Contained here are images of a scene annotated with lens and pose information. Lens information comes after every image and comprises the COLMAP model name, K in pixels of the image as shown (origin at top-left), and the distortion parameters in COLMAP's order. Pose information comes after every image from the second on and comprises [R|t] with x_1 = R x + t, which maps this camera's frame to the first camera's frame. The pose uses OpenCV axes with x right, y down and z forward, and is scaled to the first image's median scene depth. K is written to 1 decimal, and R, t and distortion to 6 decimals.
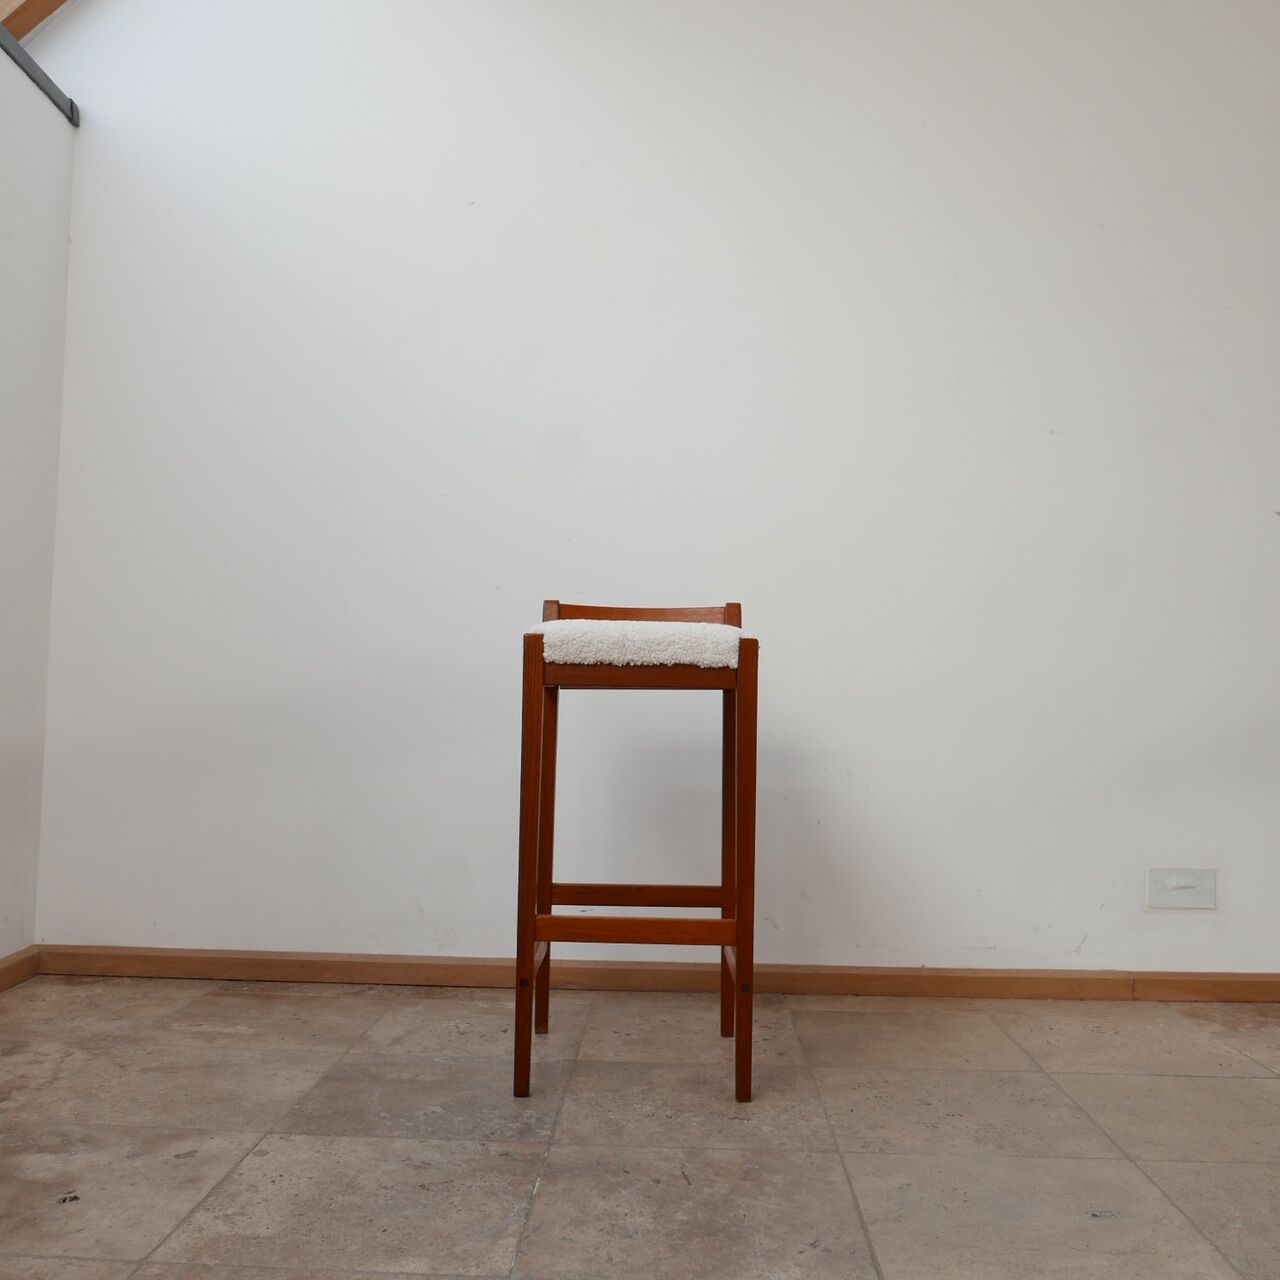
lens RADIAL K [[1216.9, 0, 650.0], [0, 1216.9, 640.9], [0, 0, 1]] dist [0.003464, 0.000000]
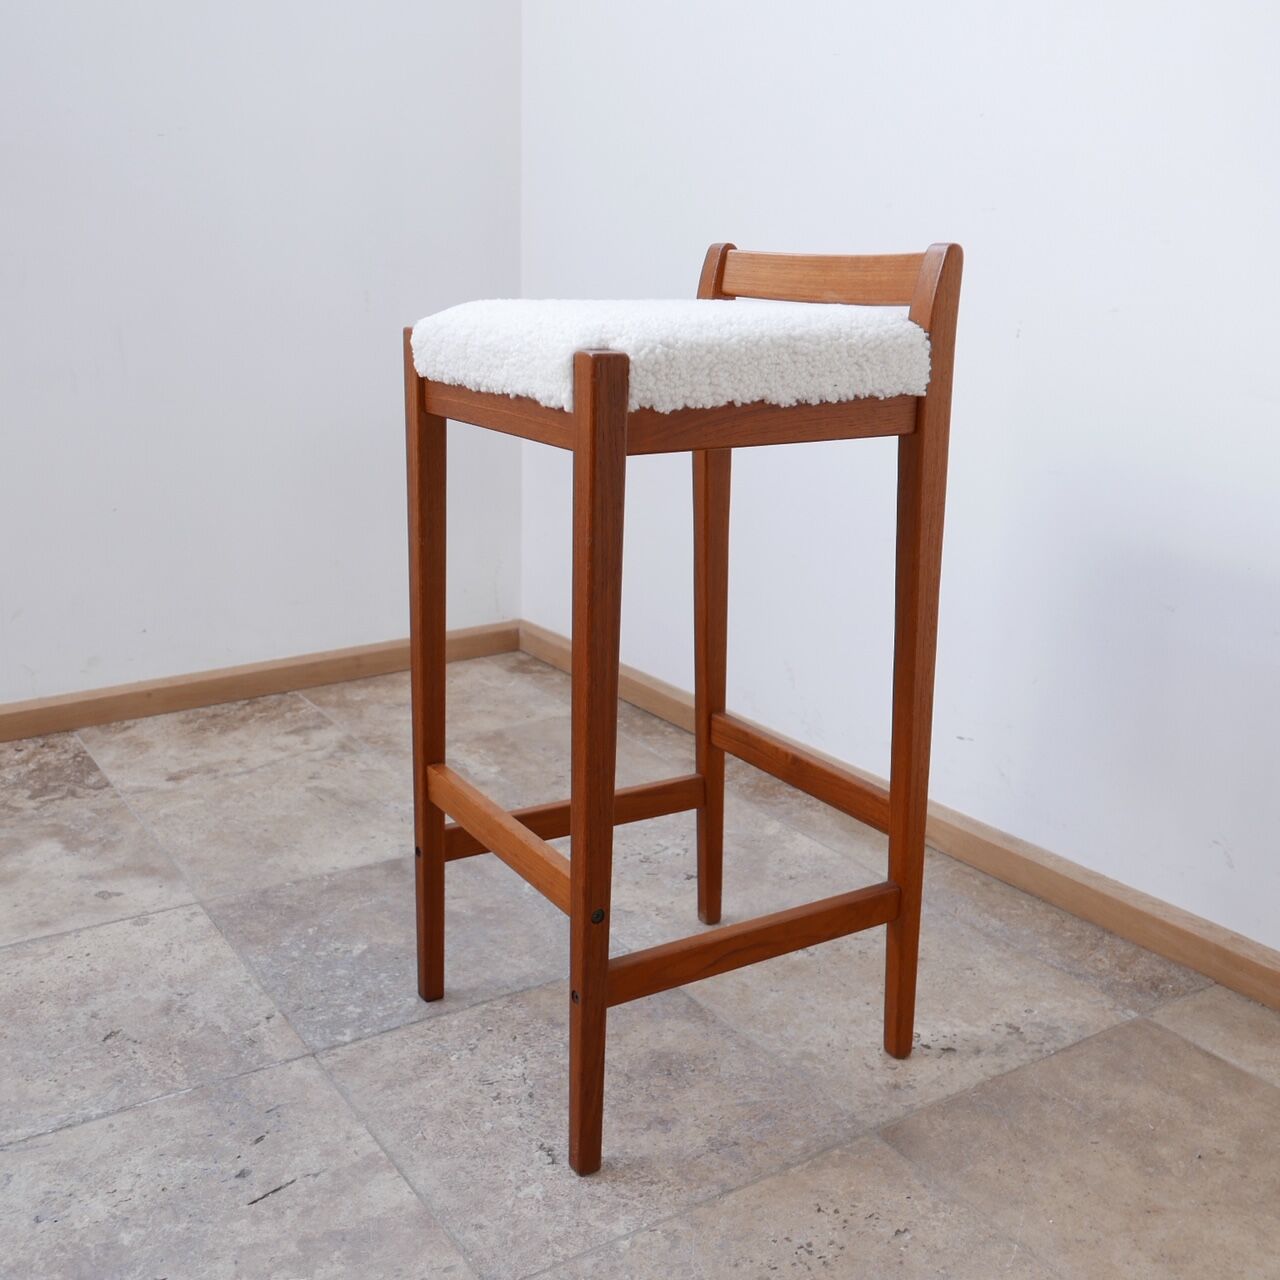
lens RADIAL K [[1388.0, 0, 634.4], [0, 1388.0, 630.8], [0, 0, 1]] dist [-0.027092, 0.000000]
pose [[0.569449, 0.198939, -0.797591, 0.555138], [0.037995, 0.962867, 0.267291, -0.038825], [0.821148, -0.182513, 0.540744, 0.660324]]
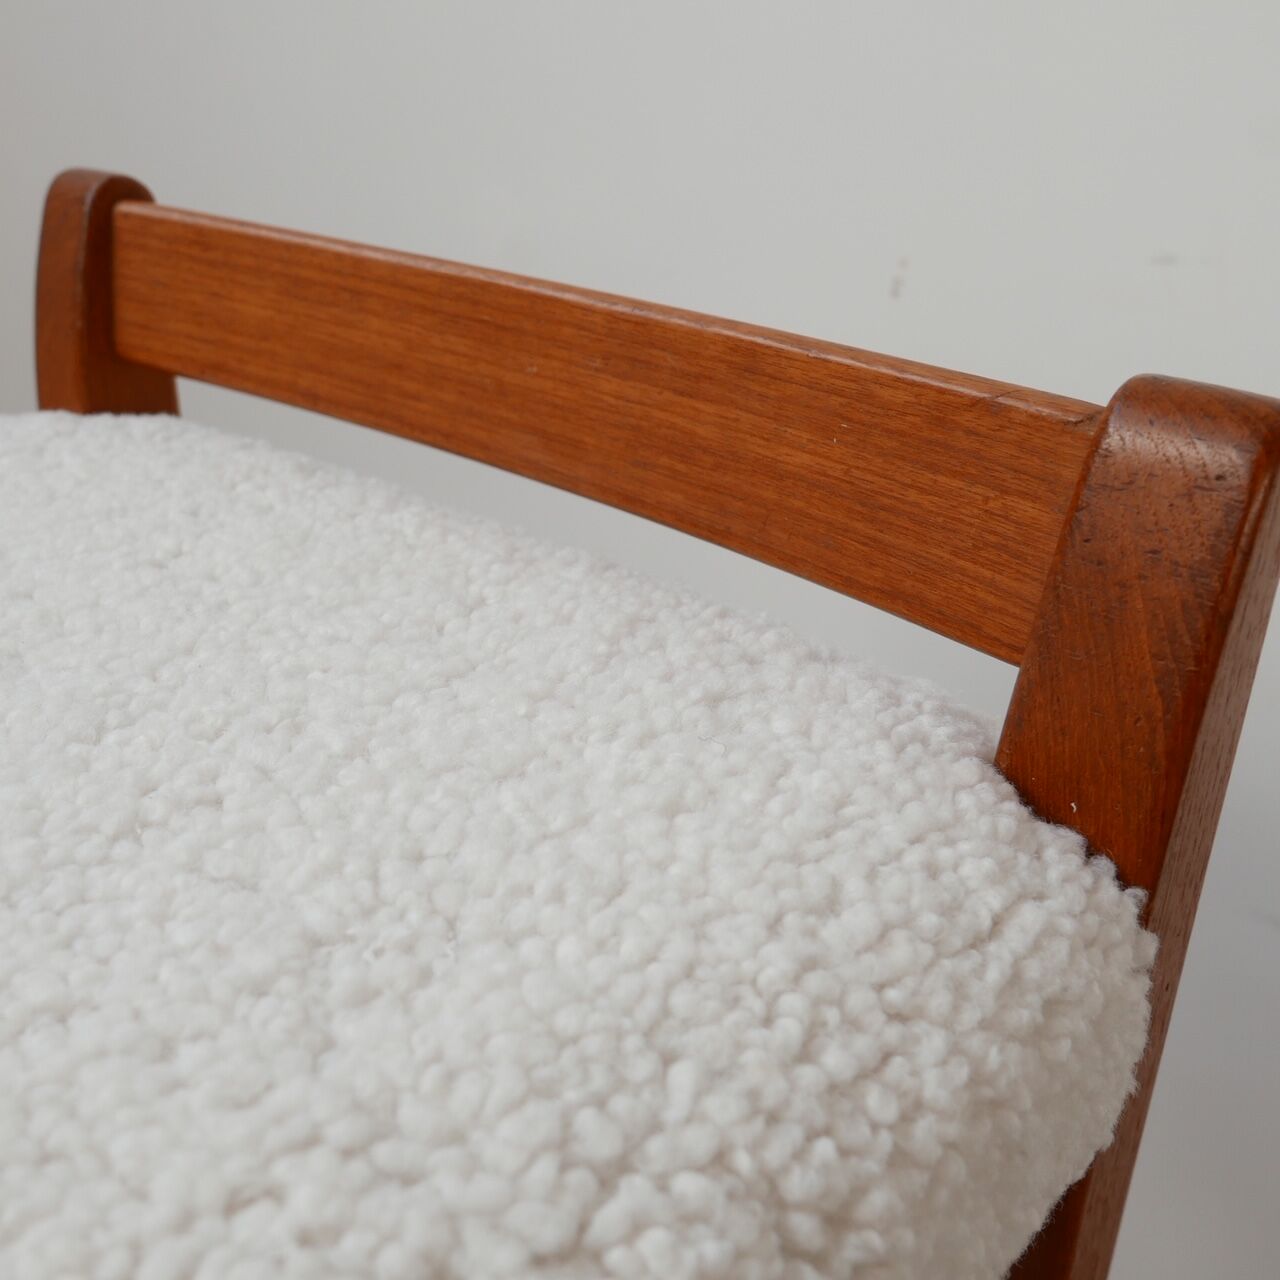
lens RADIAL K [[1388.0, 0, 641.4], [0, 1388.0, 640.8], [0, 0, 1]] dist [-0.027092, 0.000000]
pose [[0.788250, 0.263267, -0.556195, 0.137106], [0.035923, 0.882631, 0.468691, -0.071997], [0.614306, -0.389426, 0.686277, 1.028224]]
